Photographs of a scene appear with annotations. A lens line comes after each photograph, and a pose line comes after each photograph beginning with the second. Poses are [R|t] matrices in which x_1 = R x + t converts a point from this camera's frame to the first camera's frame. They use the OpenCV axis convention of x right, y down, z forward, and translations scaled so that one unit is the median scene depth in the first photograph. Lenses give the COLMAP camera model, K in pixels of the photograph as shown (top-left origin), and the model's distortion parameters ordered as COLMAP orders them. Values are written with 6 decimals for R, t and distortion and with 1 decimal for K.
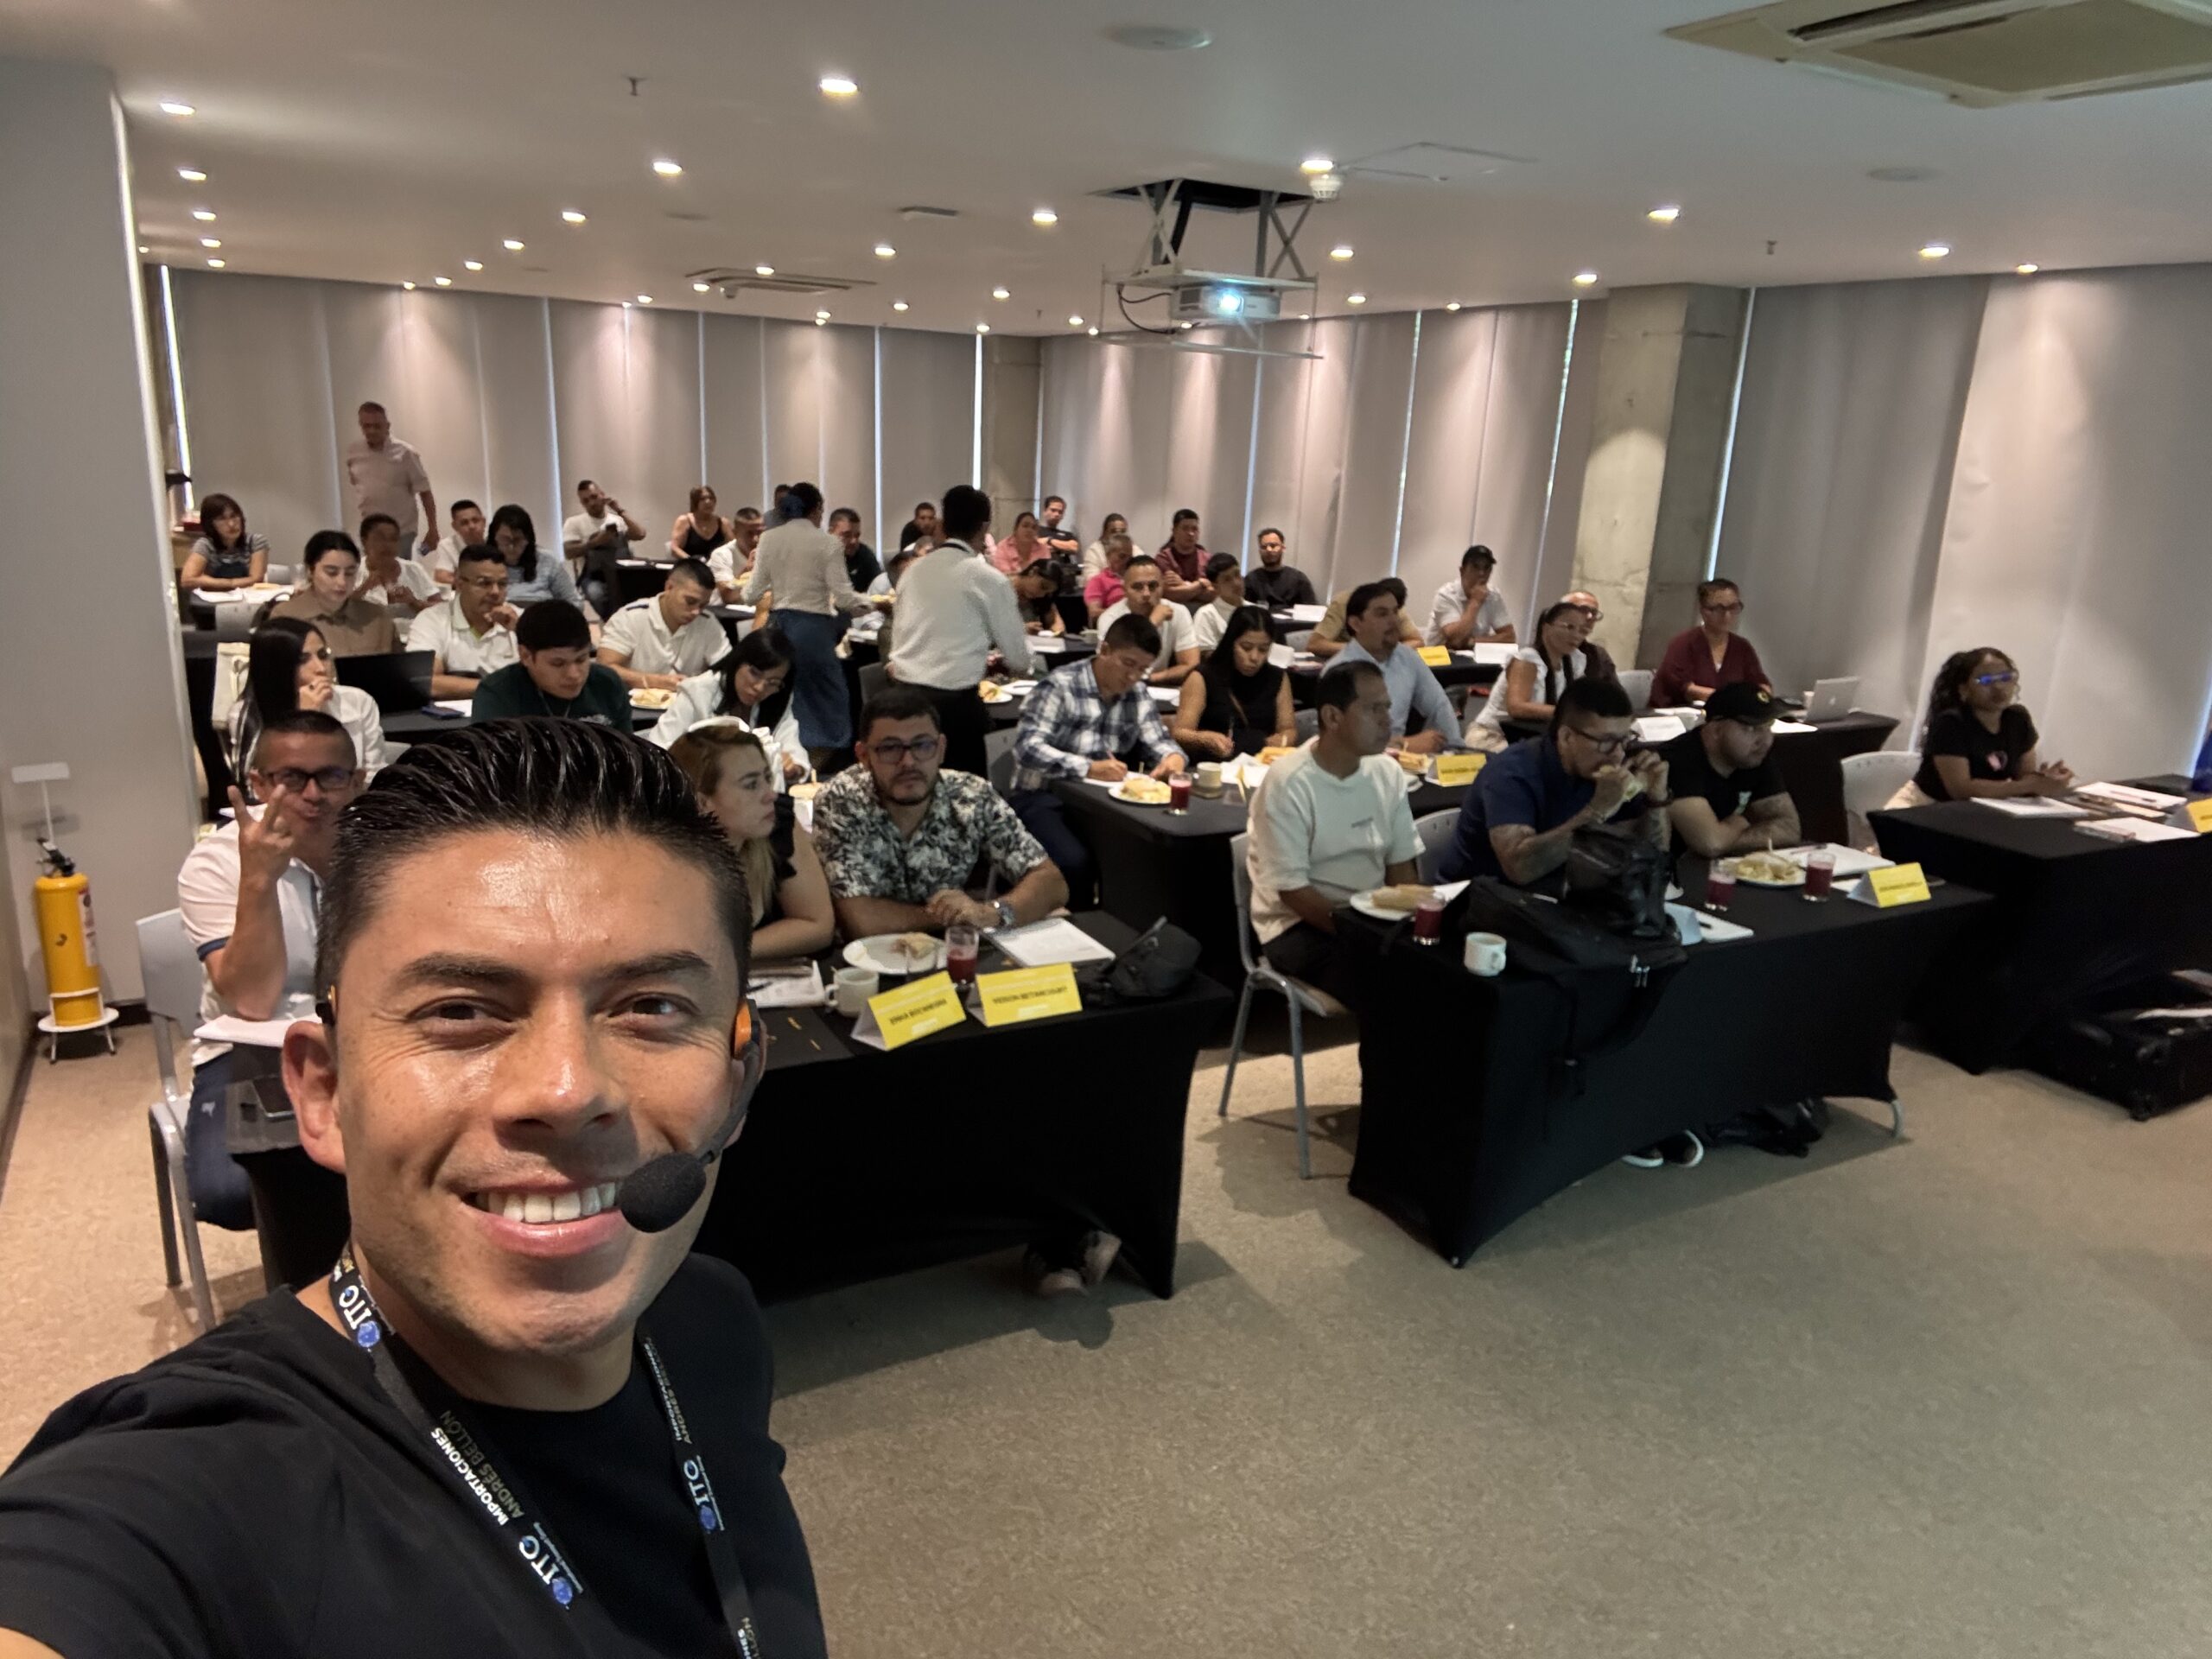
lens RADIAL K [[1507.8, 0, 1108.0], [0, 1507.8, 840.3], [0, 0, 1]] dist [0.074589, -0.098366]
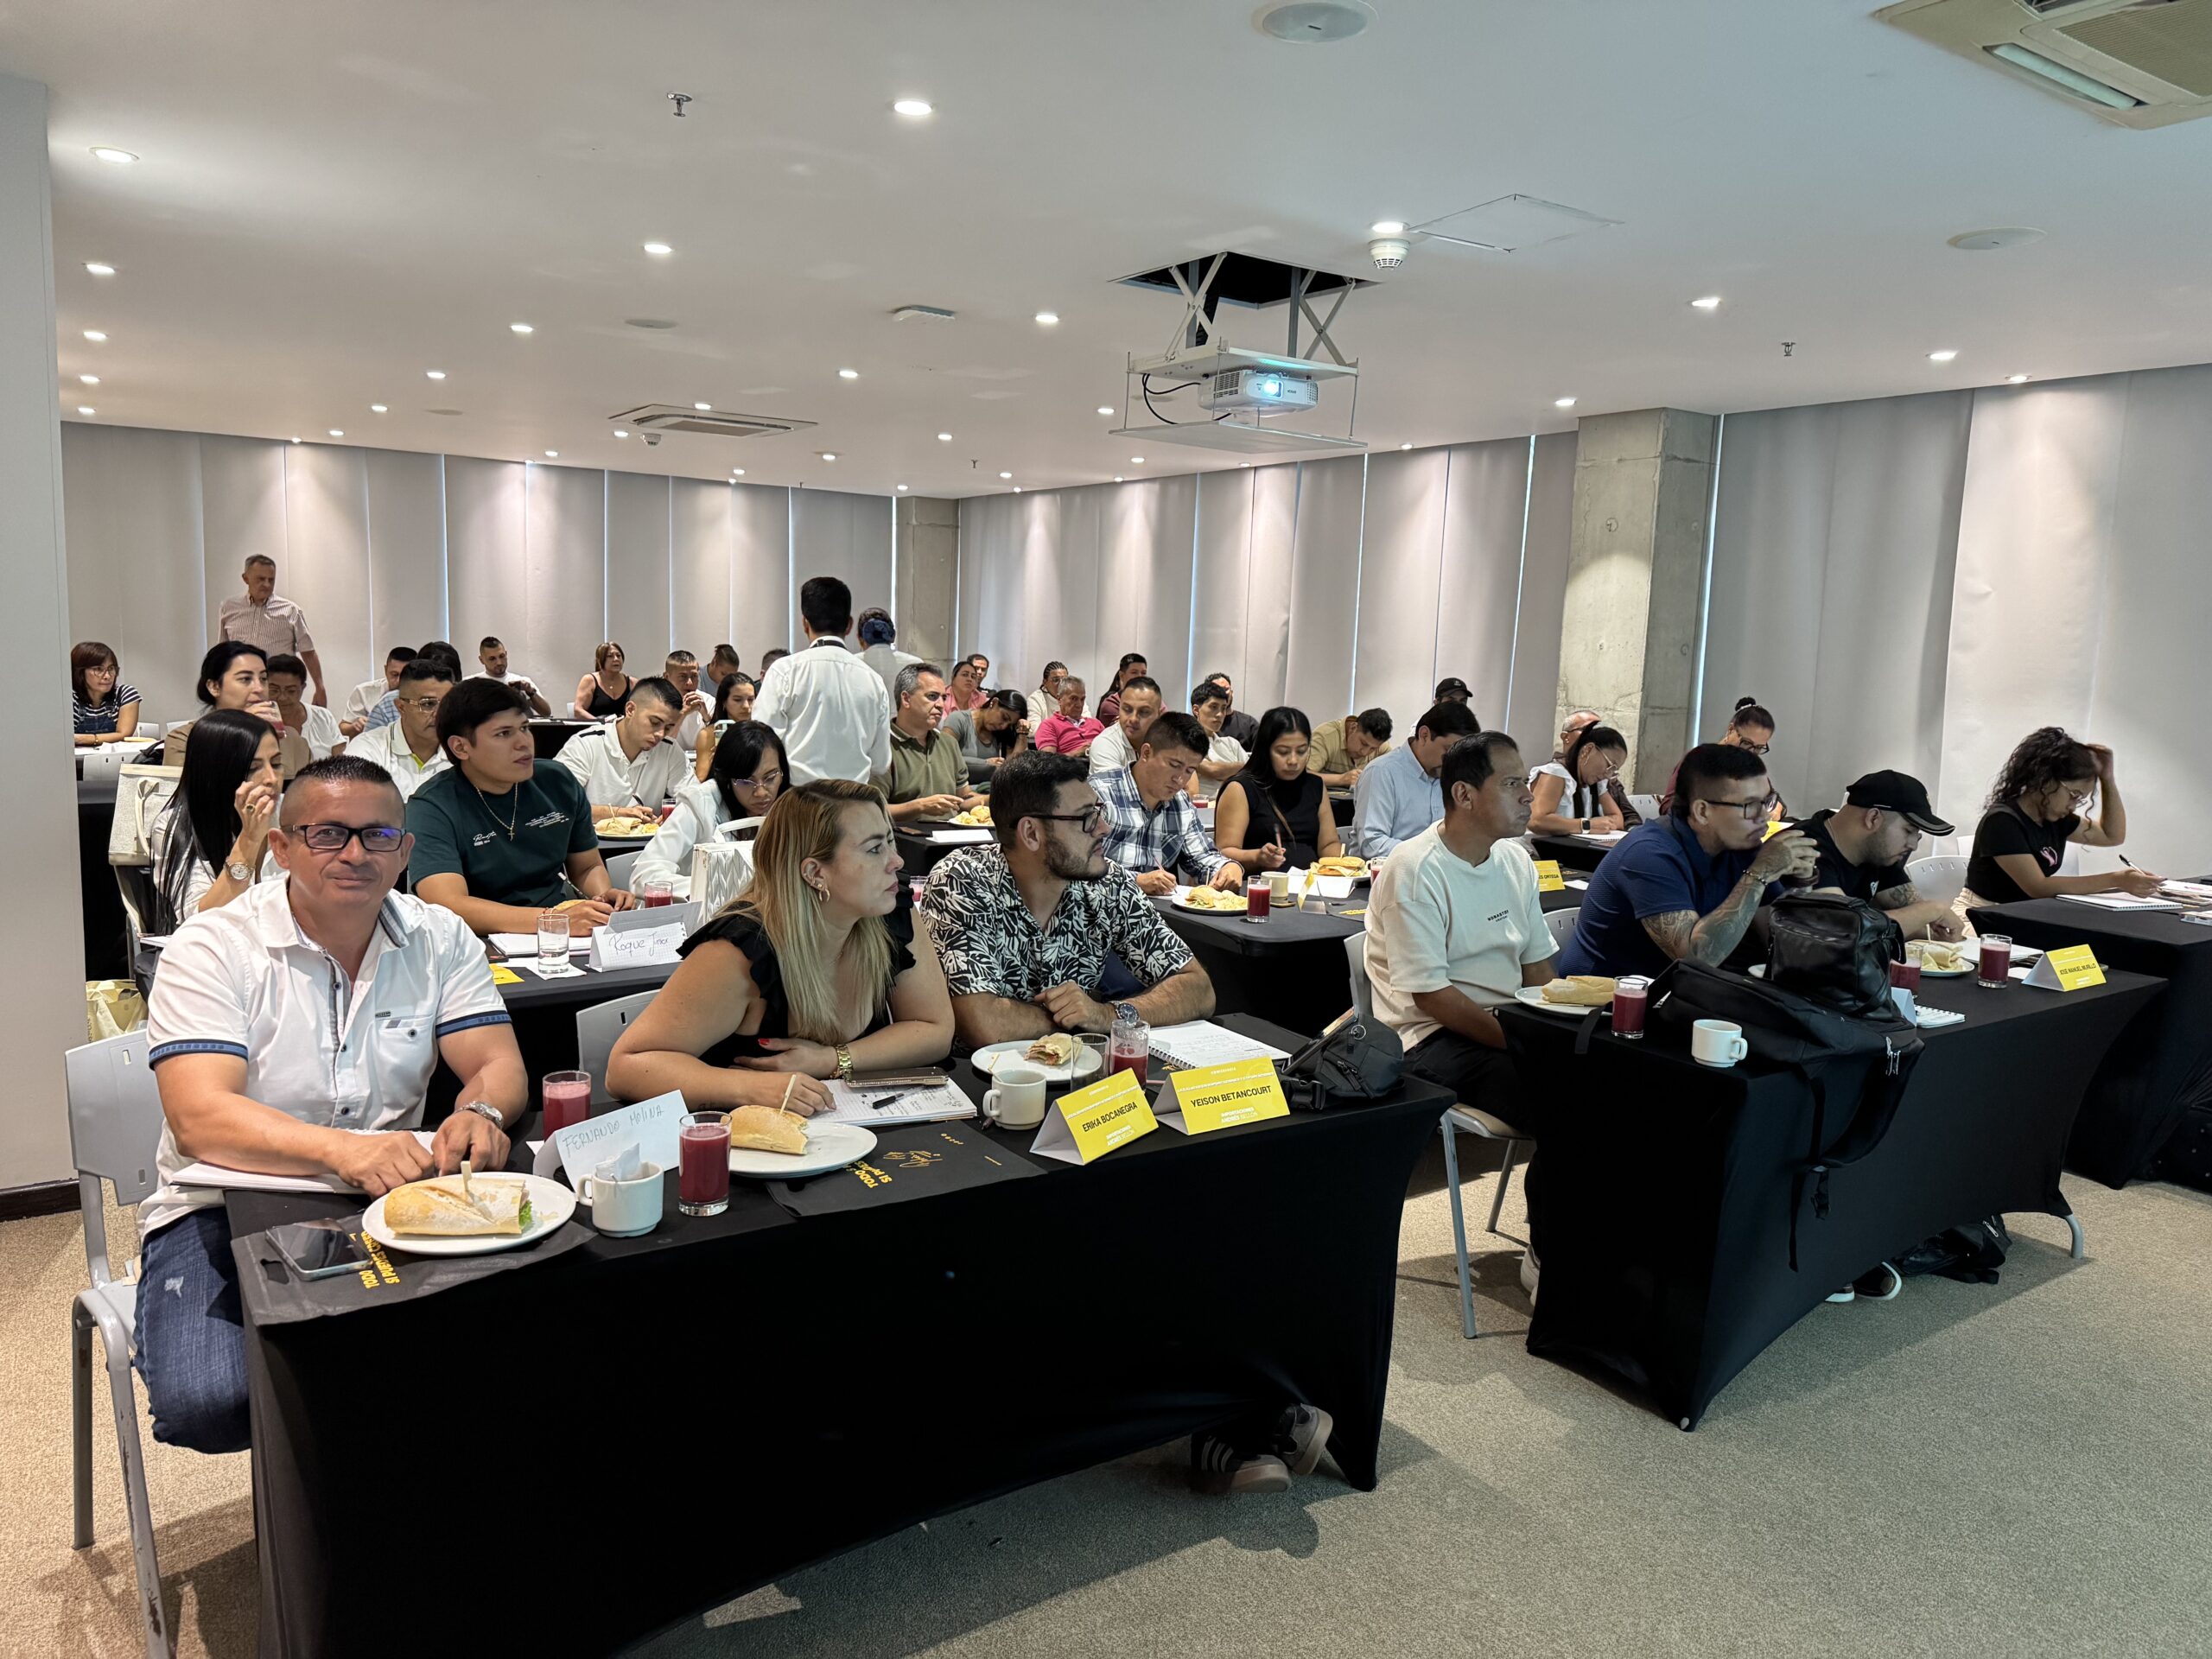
lens RADIAL K [[1526.8, 0, 1106.0], [0, 1526.8, 829.5], [0, 0, 1]] dist [0.056268, -0.076167]
pose [[0.995661, -0.021160, 0.090616, -0.128491], [0.033017, 0.990777, -0.131420, 0.044934], [-0.087000, 0.133842, 0.987177, 0.121448]]
